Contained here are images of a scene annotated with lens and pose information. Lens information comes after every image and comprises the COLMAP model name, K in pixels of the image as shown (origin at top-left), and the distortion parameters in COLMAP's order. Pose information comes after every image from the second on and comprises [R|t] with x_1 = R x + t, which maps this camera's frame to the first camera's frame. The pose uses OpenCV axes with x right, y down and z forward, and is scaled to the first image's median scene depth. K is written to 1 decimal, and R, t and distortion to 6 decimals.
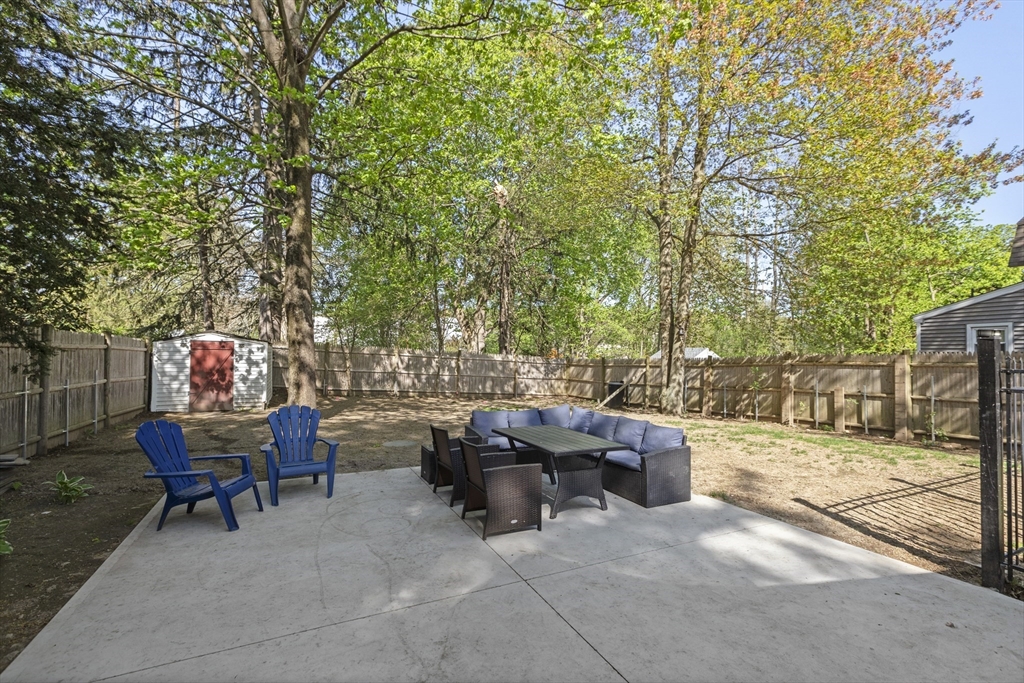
lens RADIAL K [[459.3, 0, 510.4], [0, 459.3, 341.5], [0, 0, 1]] dist [-0.001324, -0.000161]
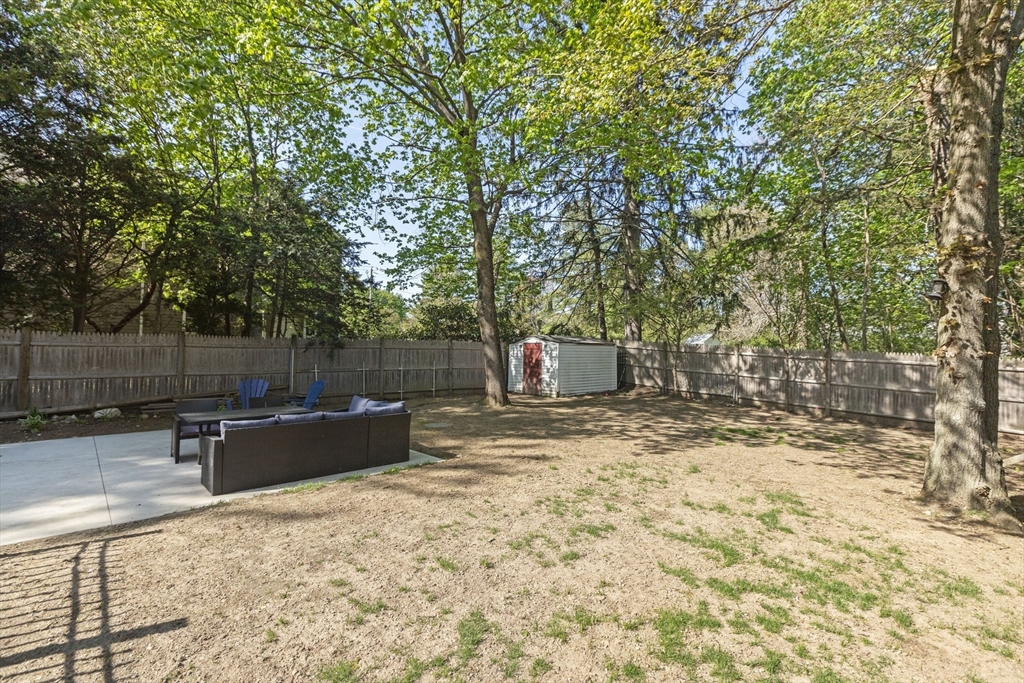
lens RADIAL K [[458.5, 0, 512.8], [0, 458.5, 337.7], [0, 0, 1]] dist [-0.000824, -0.000001]
pose [[0.241006, -0.036456, -0.969839, 0.448703], [0.024653, 0.999202, -0.031434, 0.016806], [0.970211, -0.016334, 0.241712, 0.421845]]
